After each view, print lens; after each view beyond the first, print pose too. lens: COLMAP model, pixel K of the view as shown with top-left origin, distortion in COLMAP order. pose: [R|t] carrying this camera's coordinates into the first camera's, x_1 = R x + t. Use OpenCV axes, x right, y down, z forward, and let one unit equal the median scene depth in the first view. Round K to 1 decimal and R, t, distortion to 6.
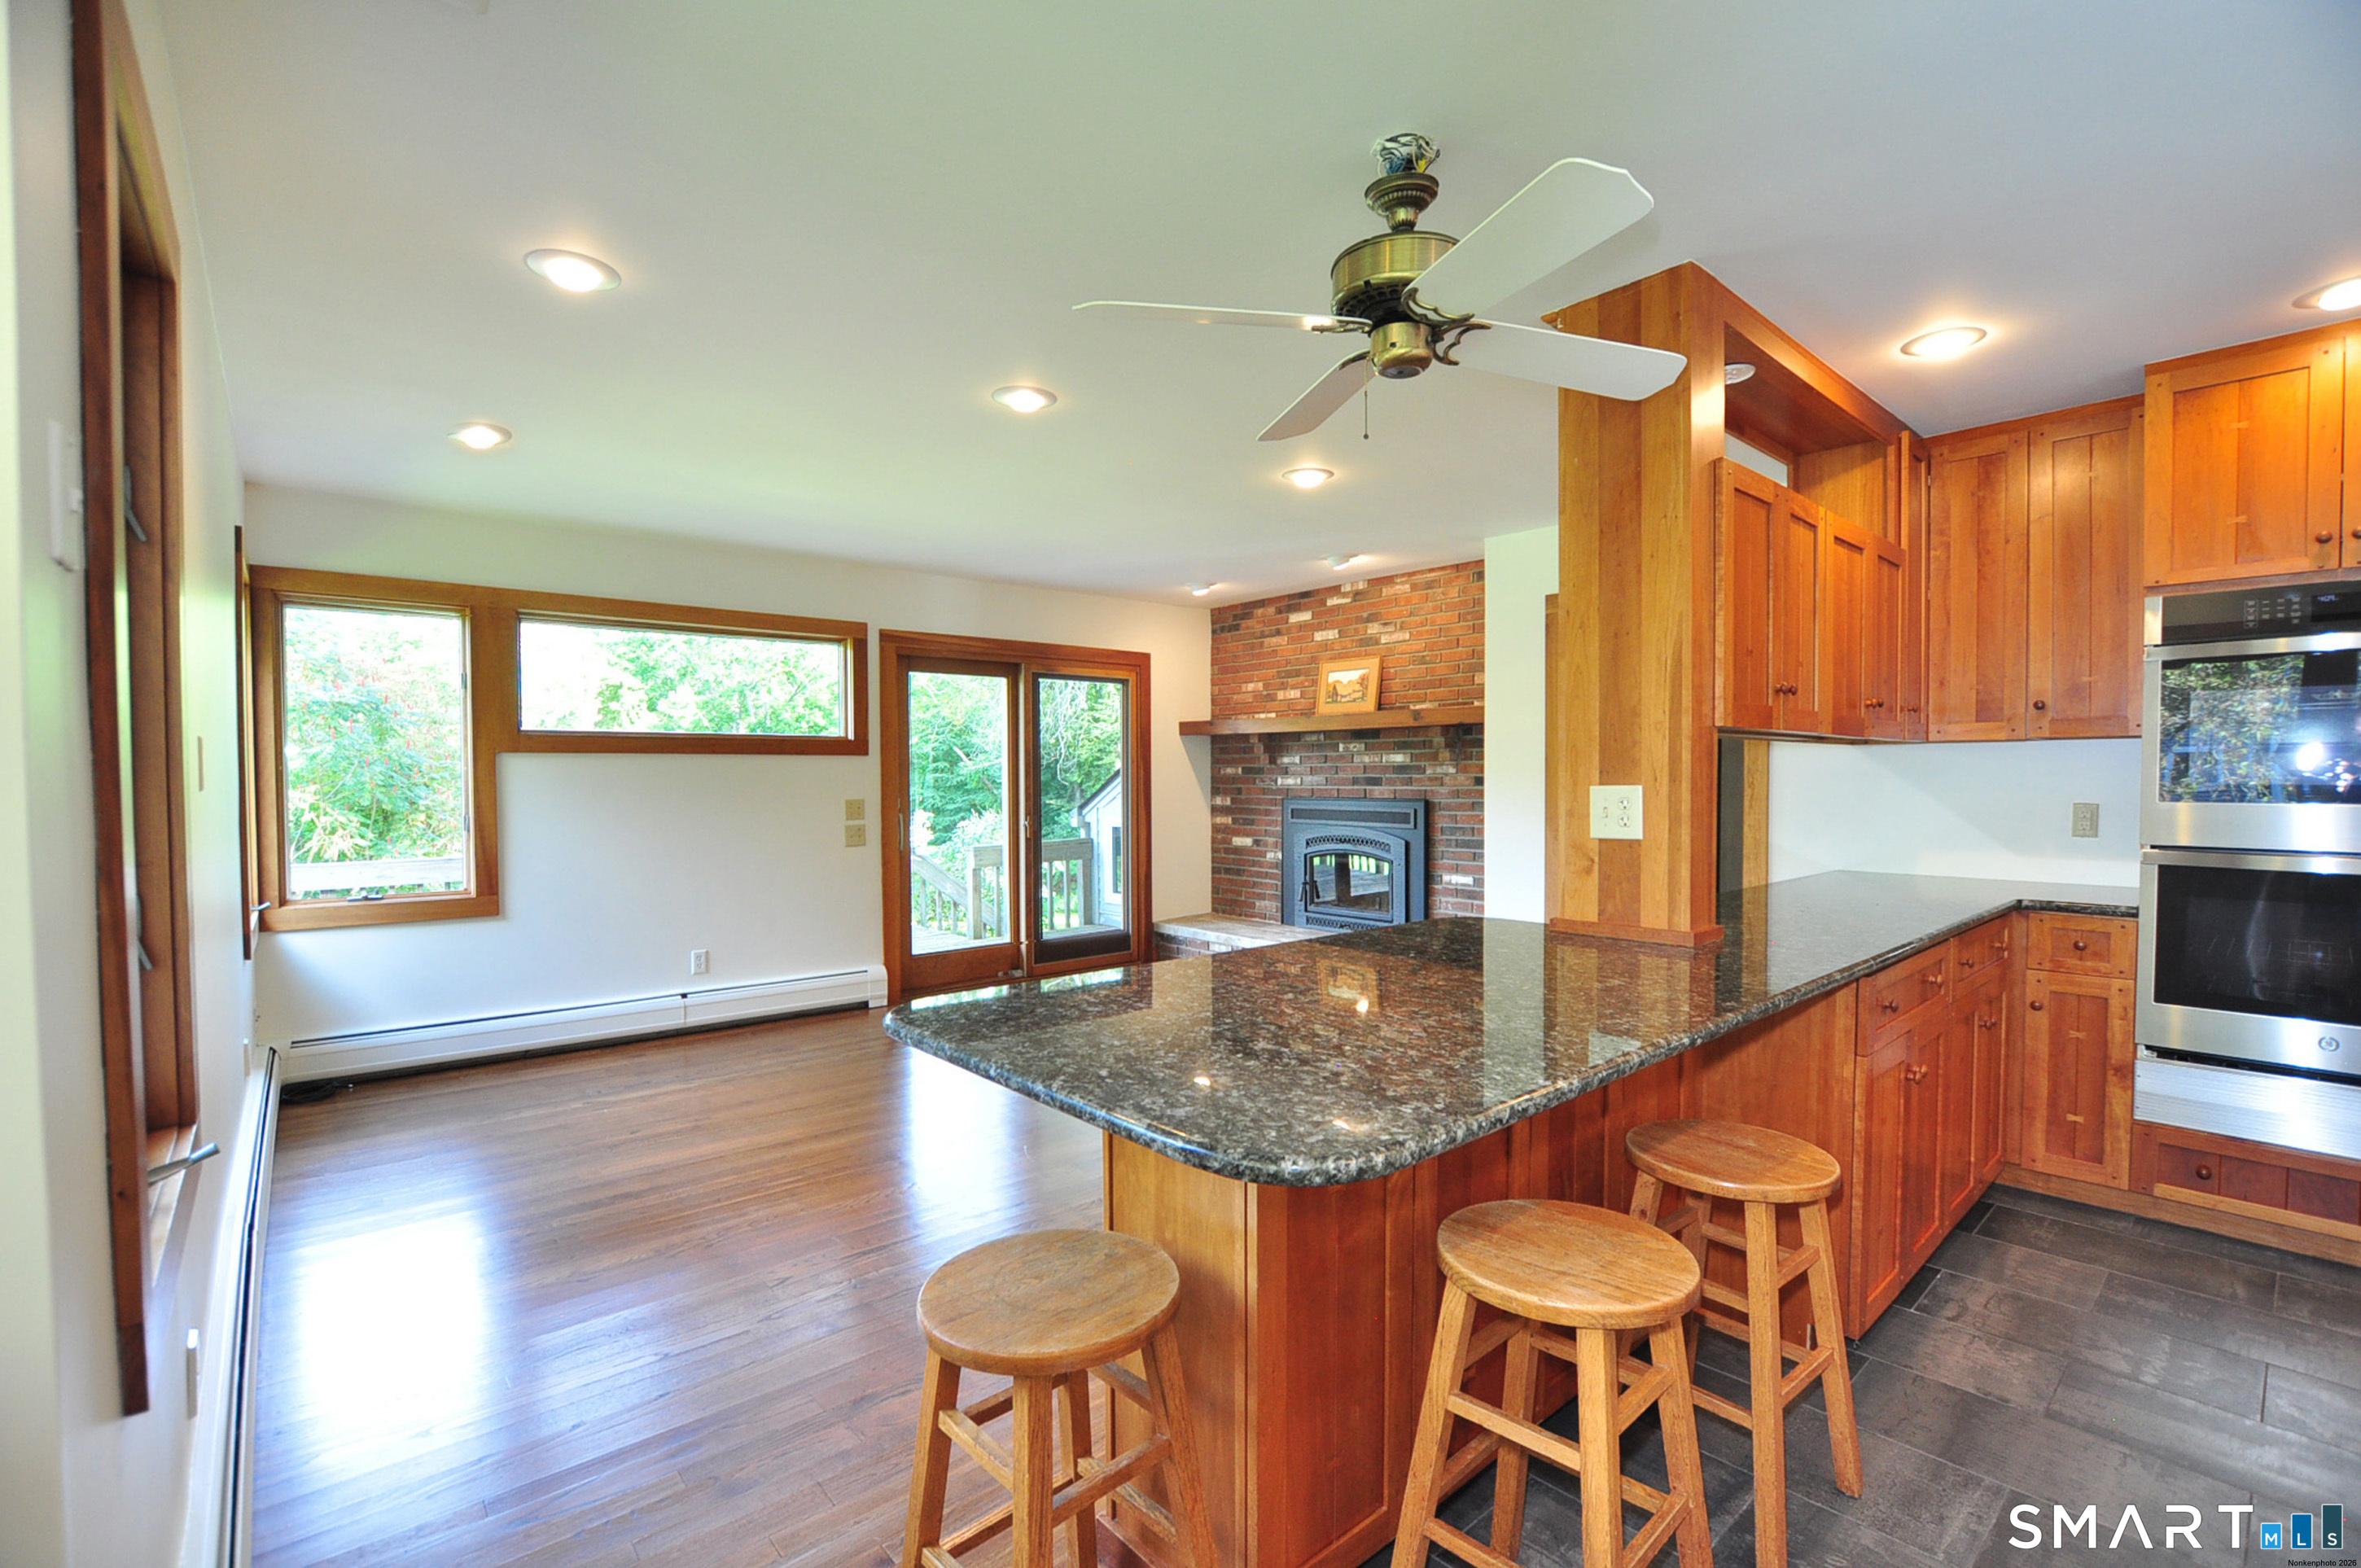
lens RADIAL K [[1013.5, 0, 1193.8], [0, 1013.5, 800.2], [0, 0, 1]] dist [-0.028274, 0.000050]
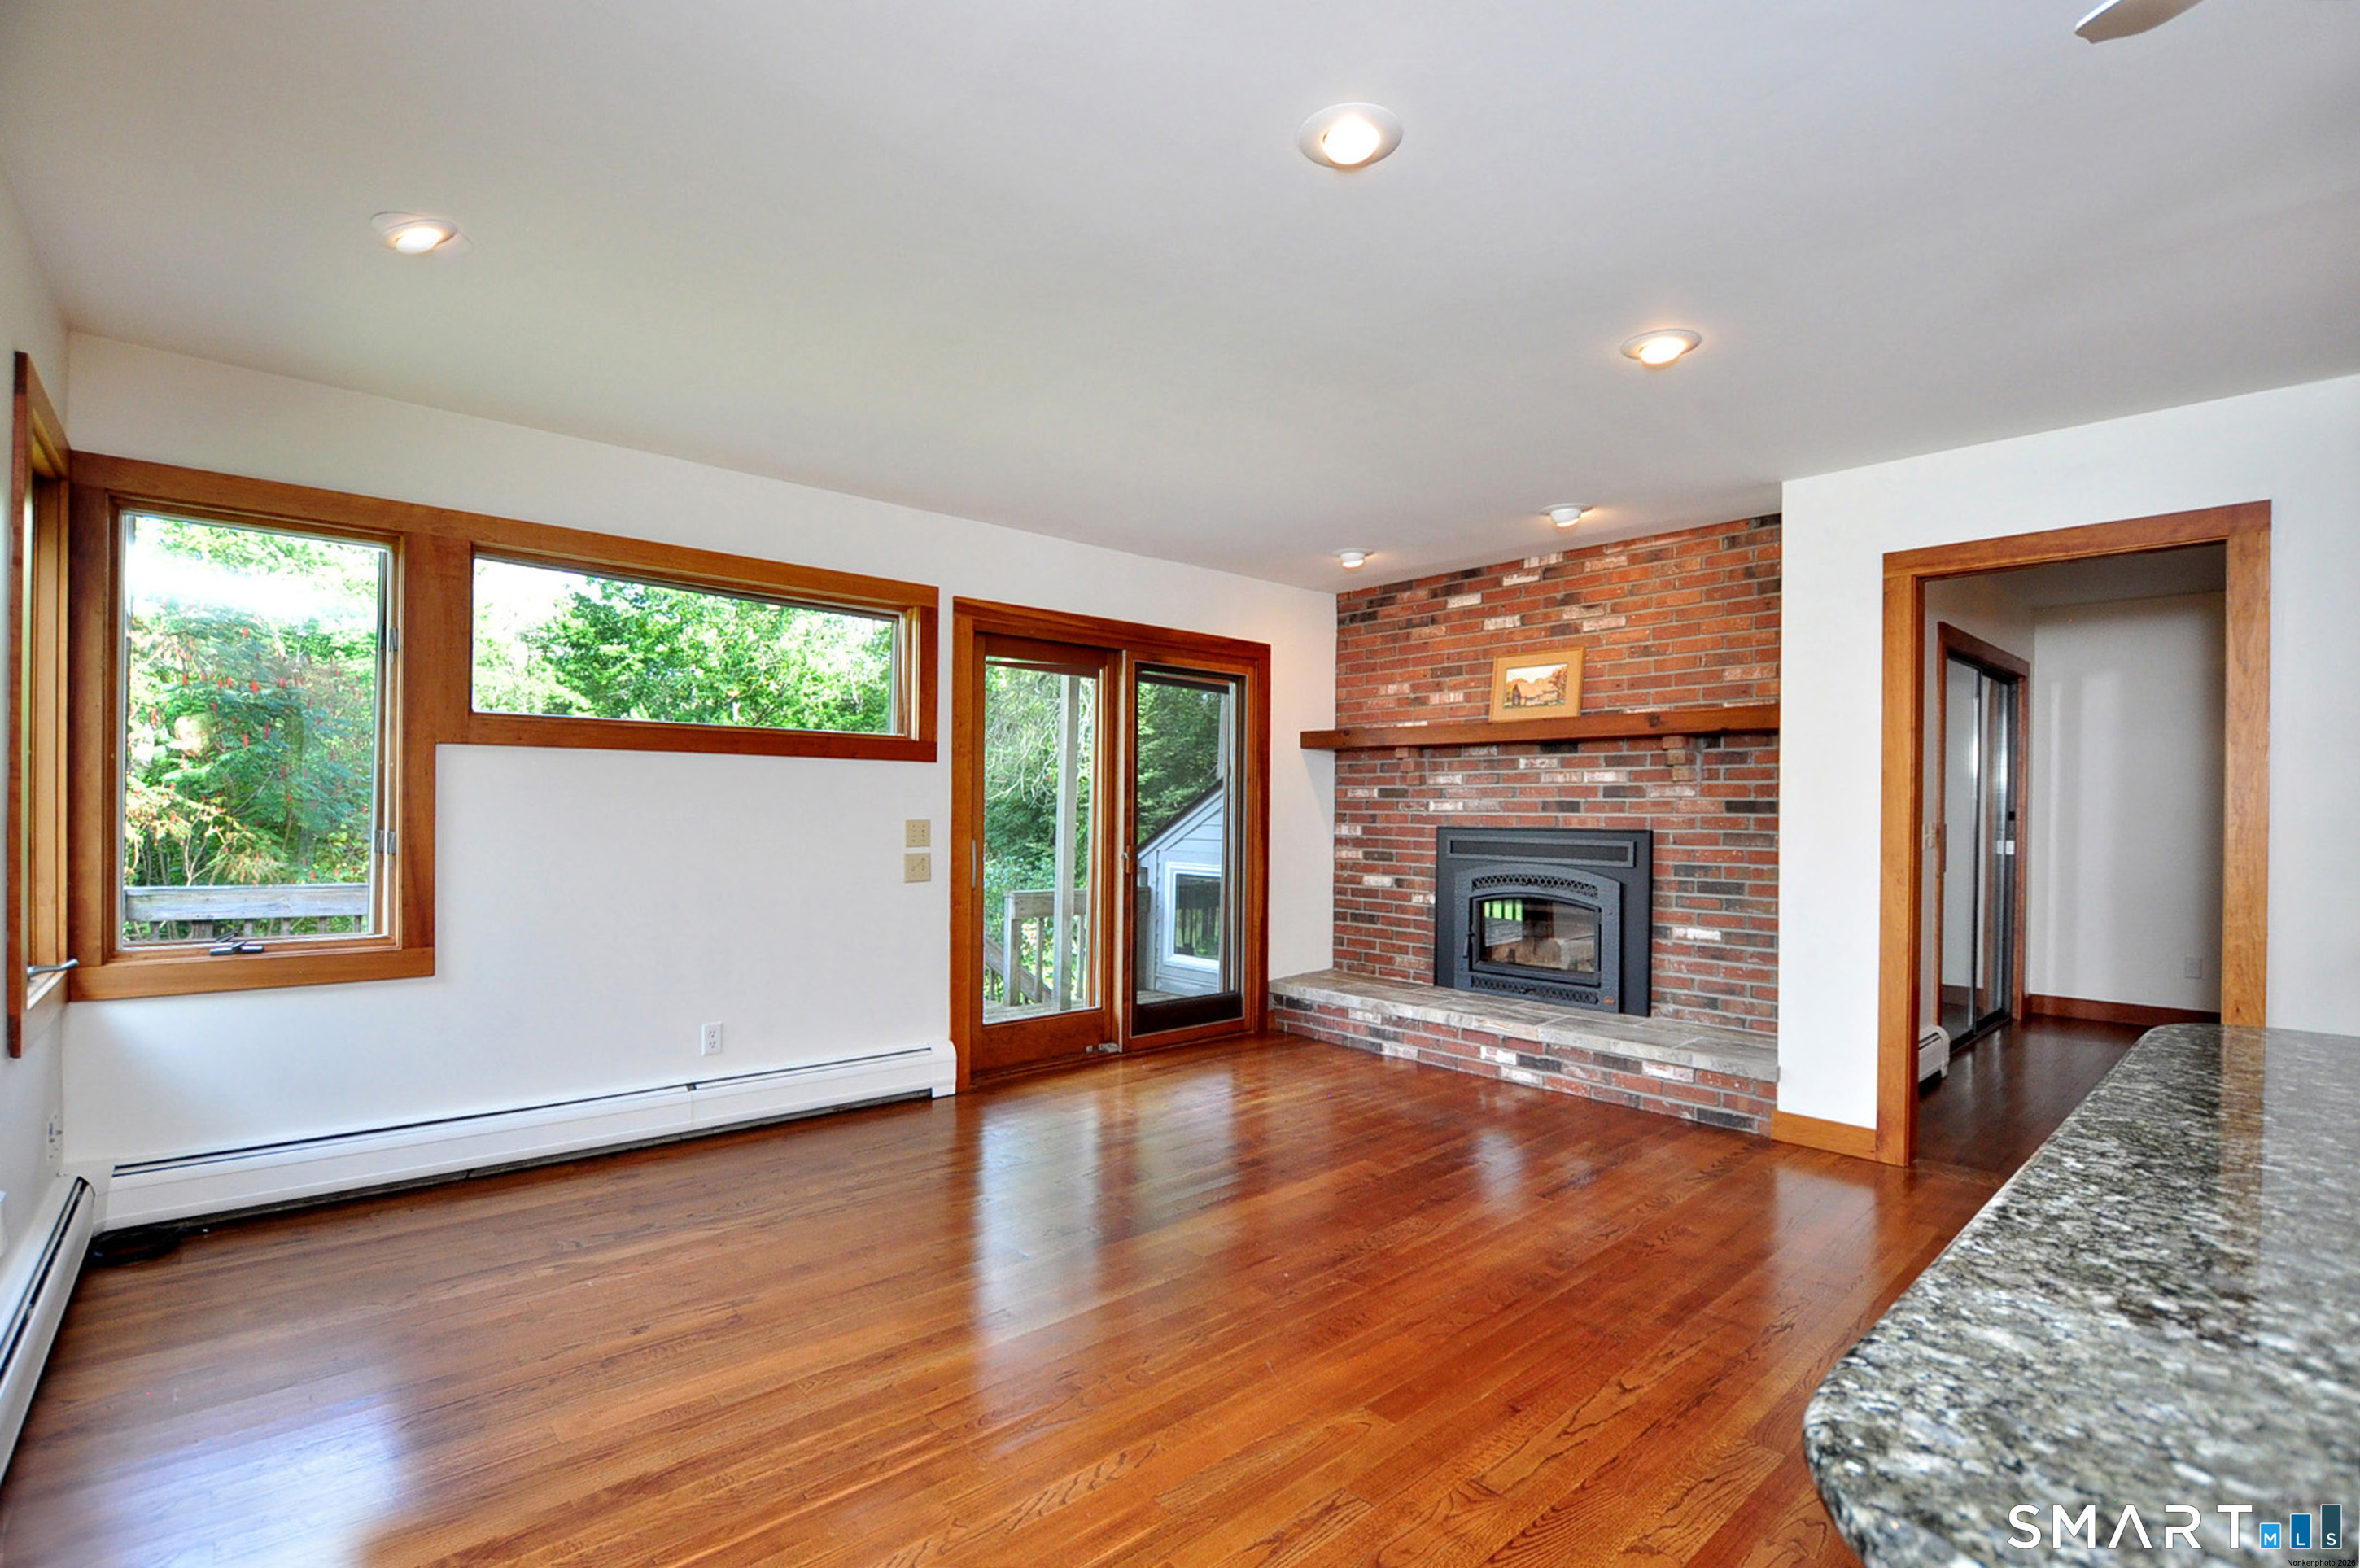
lens RADIAL K [[1030.5, 0, 1178.5], [0, 1030.5, 816.7], [0, 0, 1]] dist [-0.031139, 0.000221]
pose [[0.999779, 0.012982, 0.016543, -0.152956], [-0.012662, 0.999734, -0.019300, 0.009365], [-0.016789, 0.019087, 0.999677, 0.228684]]
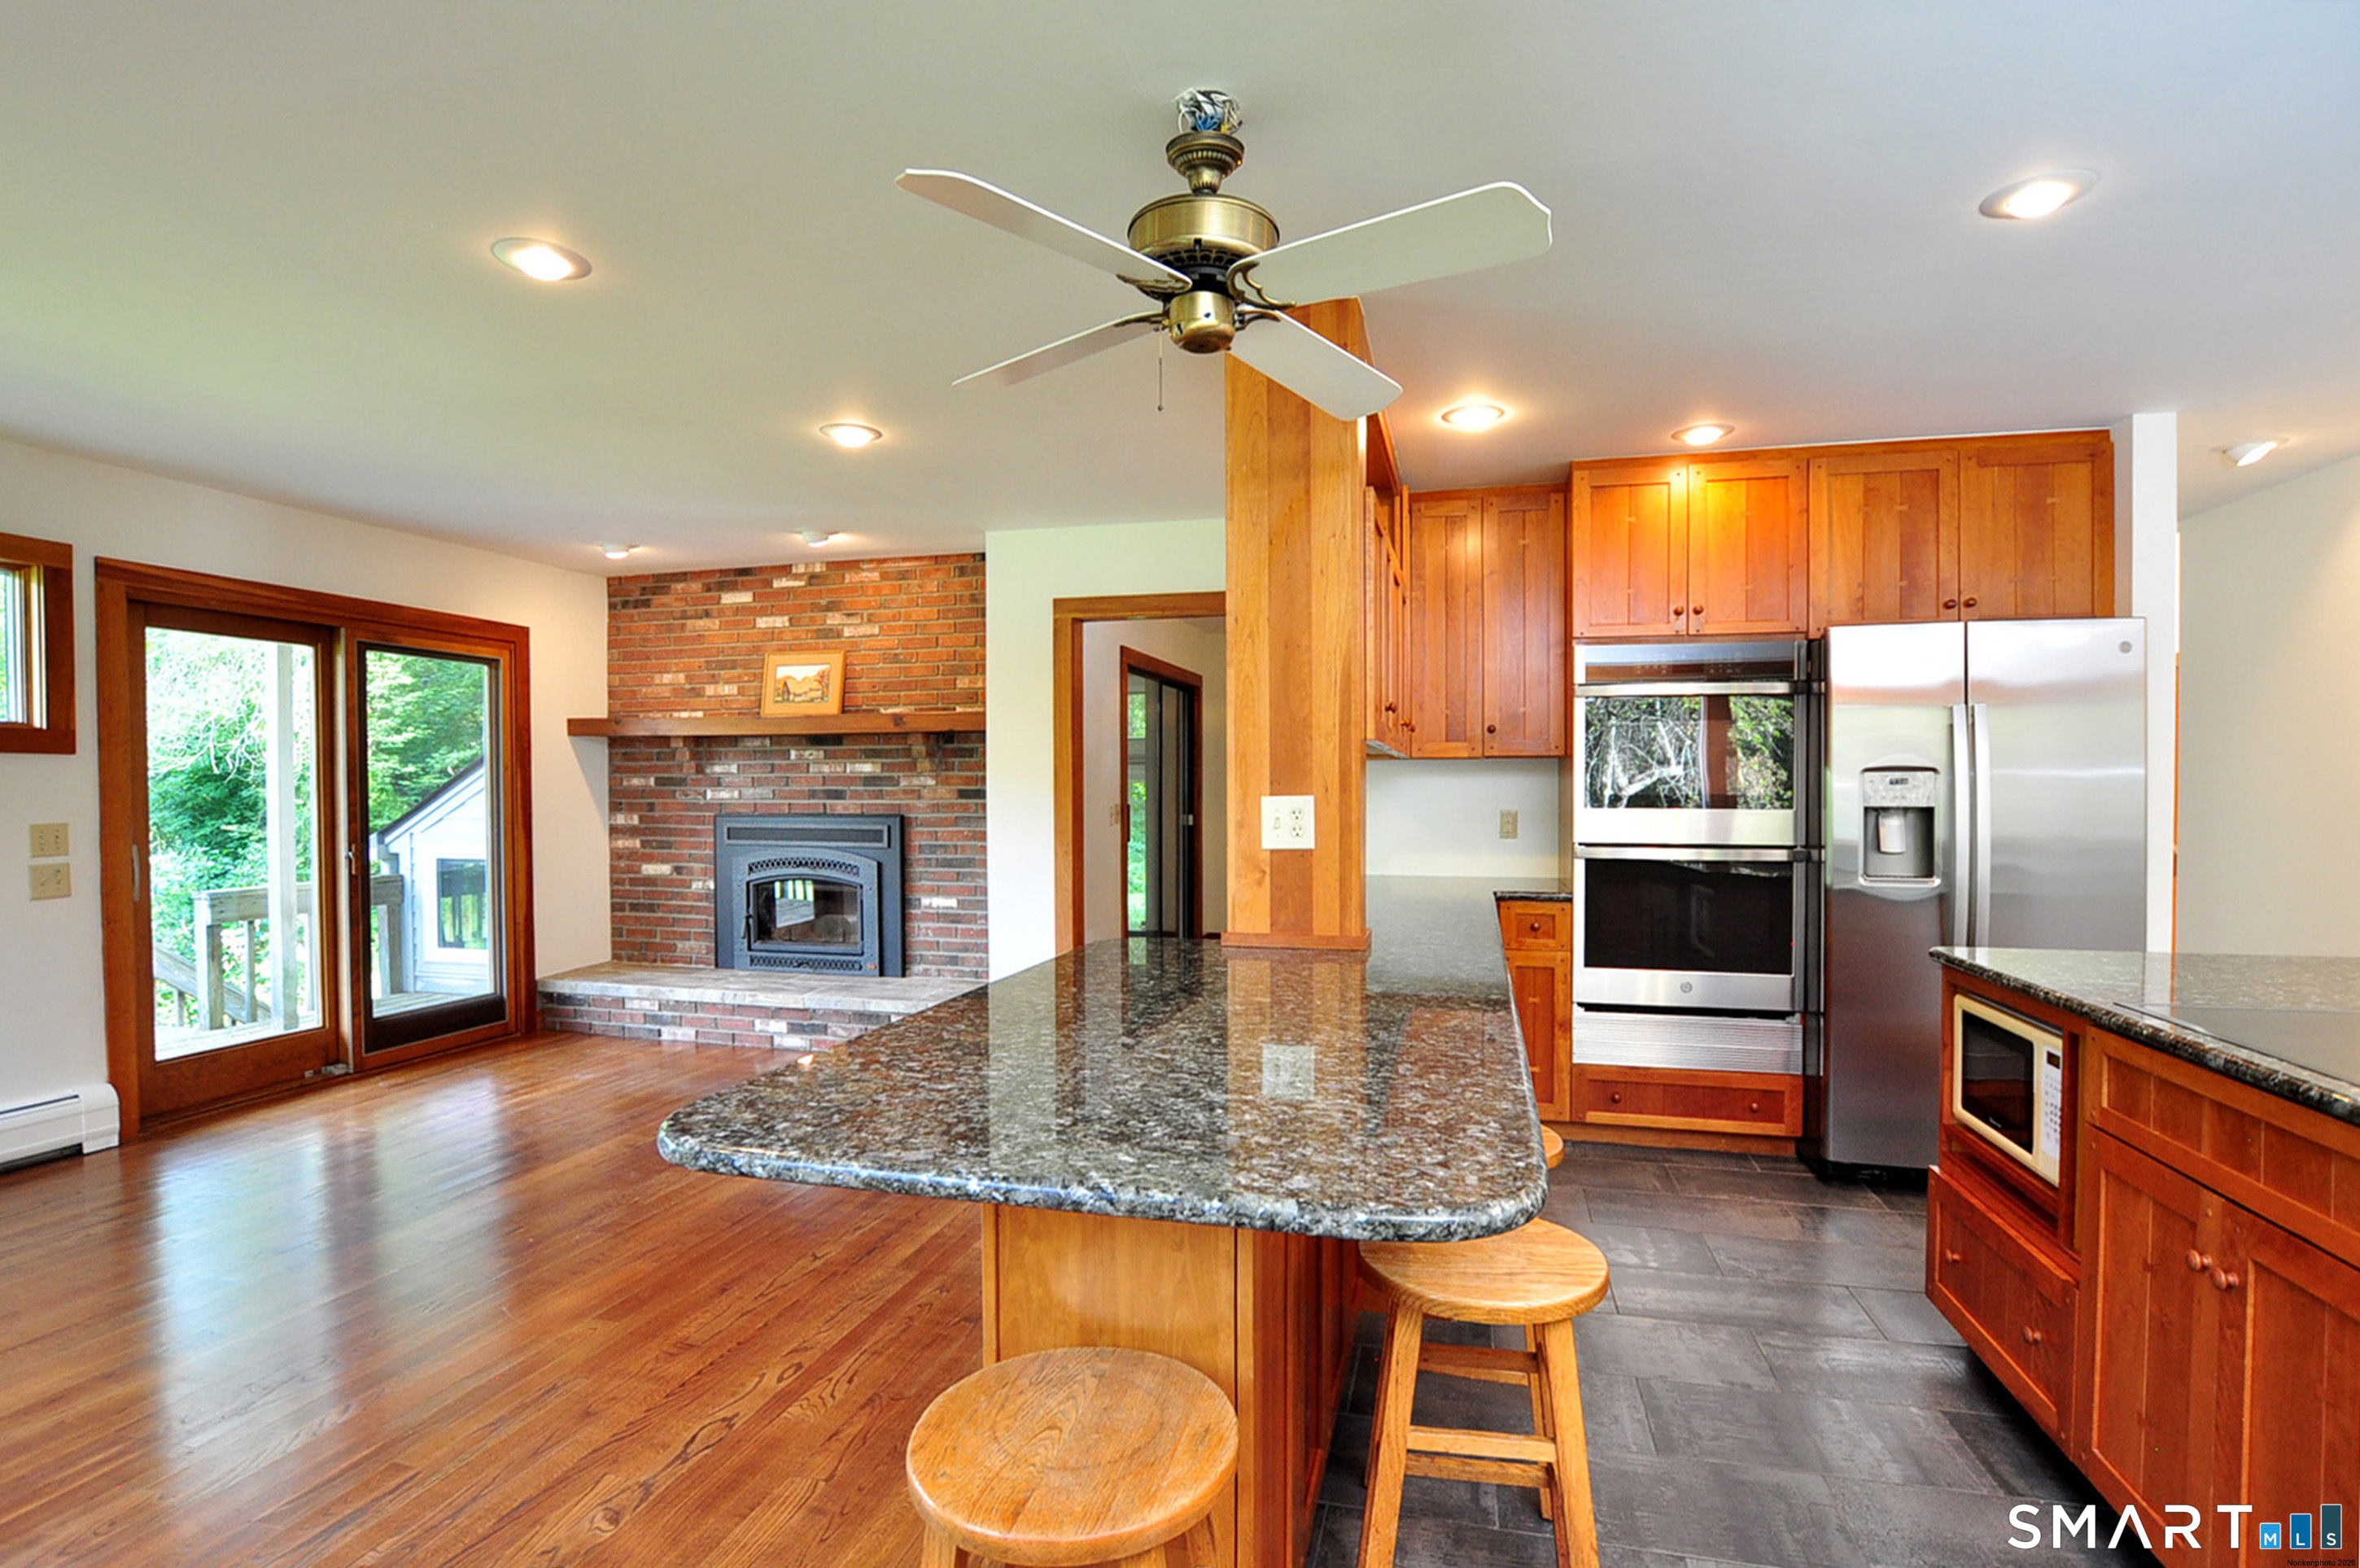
lens RADIAL K [[1109.1, 0, 1147.2], [0, 1109.1, 810.1], [0, 0, 1]] dist [-0.028383, 0.000930]
pose [[0.834522, -0.008777, 0.550905, -0.134149], [0.011802, 0.999928, -0.001948, -0.000140], [-0.550849, 0.008127, 0.834566, 0.065328]]
